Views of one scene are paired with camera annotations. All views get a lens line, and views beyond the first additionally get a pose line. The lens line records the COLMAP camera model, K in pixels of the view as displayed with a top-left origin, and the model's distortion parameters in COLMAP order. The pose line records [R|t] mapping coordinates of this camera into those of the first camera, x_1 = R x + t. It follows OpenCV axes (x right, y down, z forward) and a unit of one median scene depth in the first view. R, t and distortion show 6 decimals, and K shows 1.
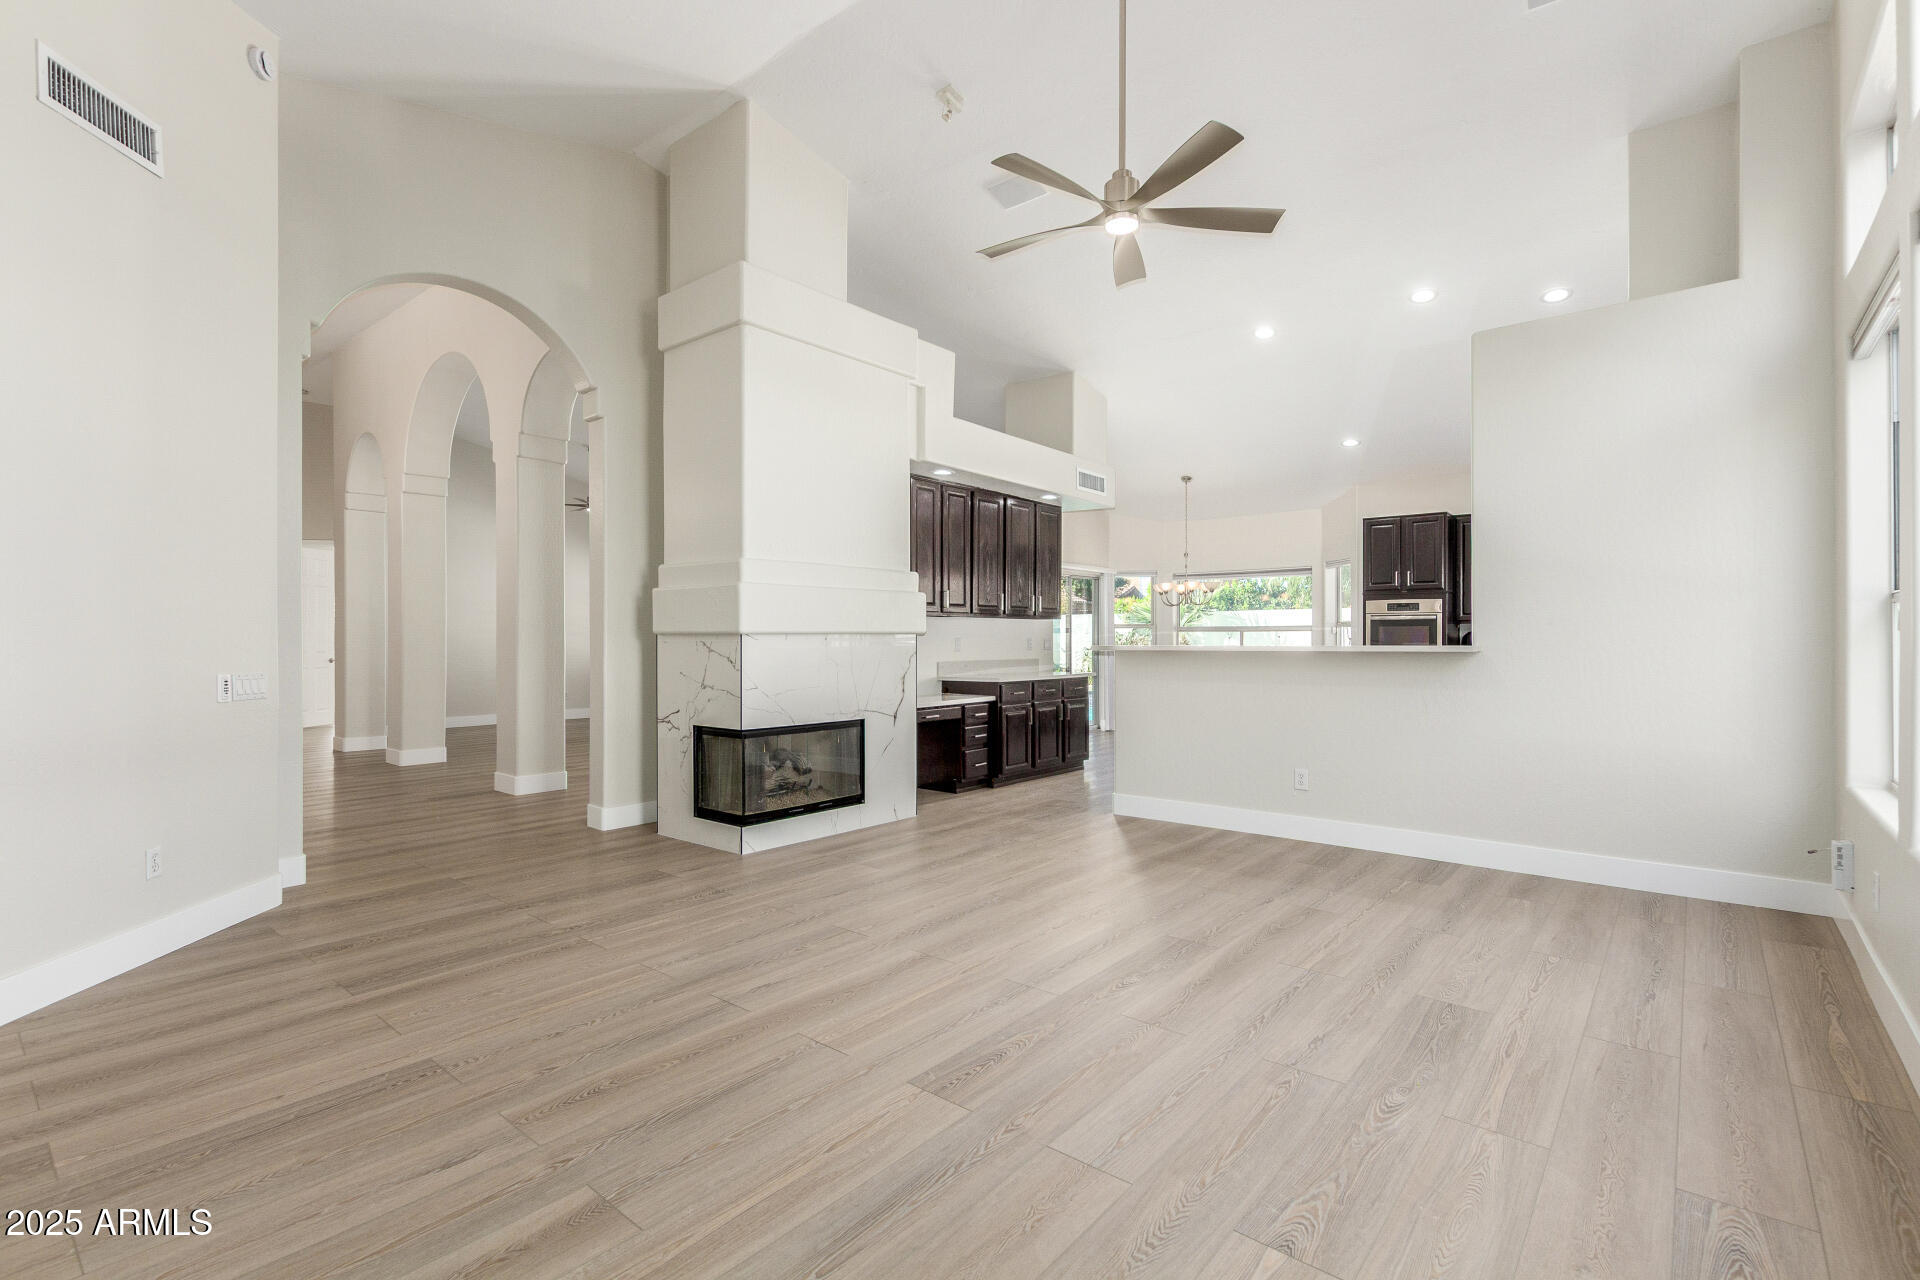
lens RADIAL K [[884.3, 0, 959.0], [0, 884.3, 645.1], [0, 0, 1]] dist [0.004441, -0.005078]
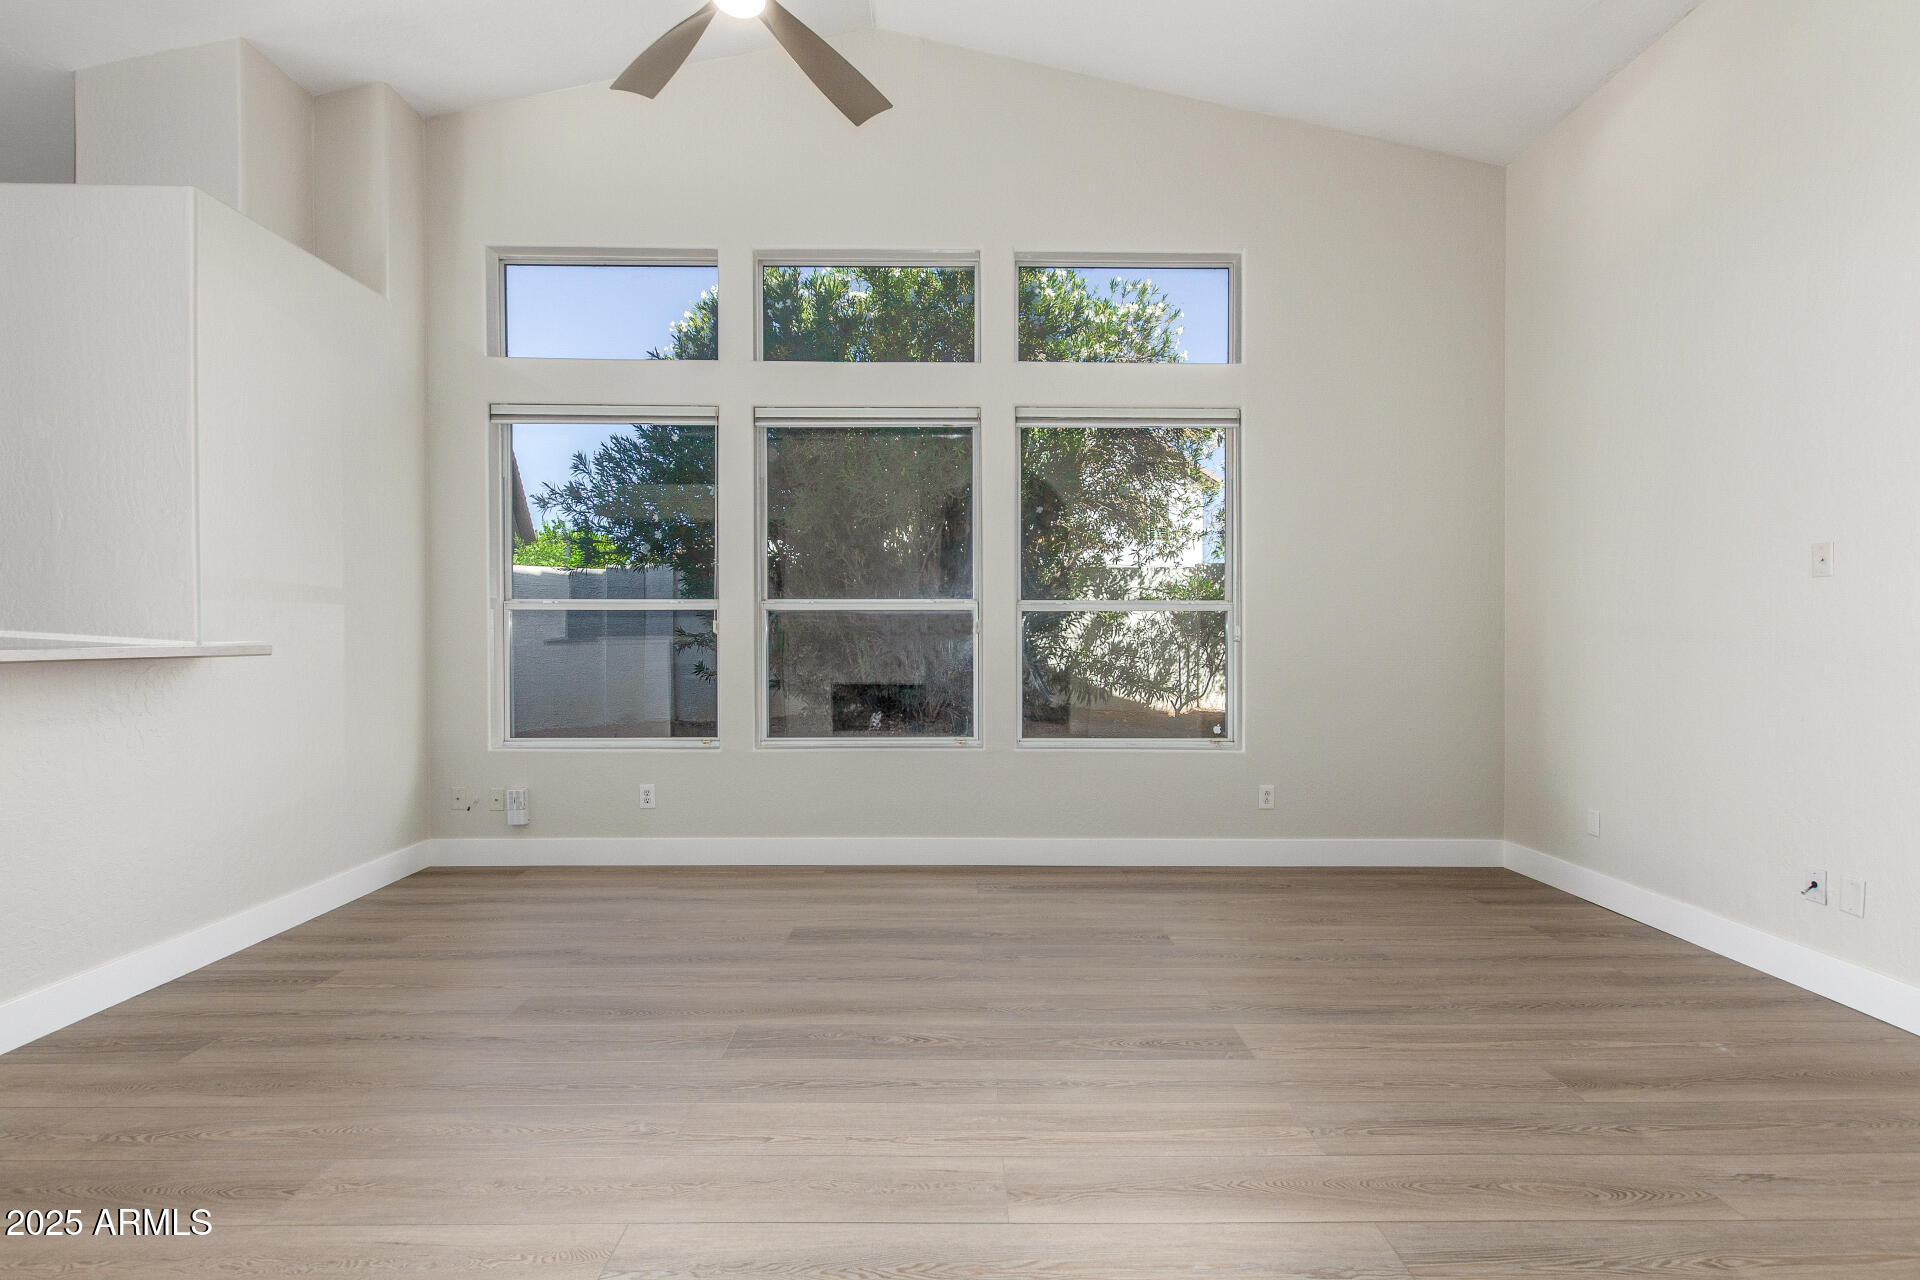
lens RADIAL K [[884.3, 0, 959.0], [0, 884.3, 645.1], [0, 0, 1]] dist [0.004441, -0.005078]
pose [[-0.654477, -0.010367, 0.756011, -0.598550], [0.005618, 0.999812, 0.018574, -0.016116], [-0.756061, 0.016404, -0.654296, 1.894895]]
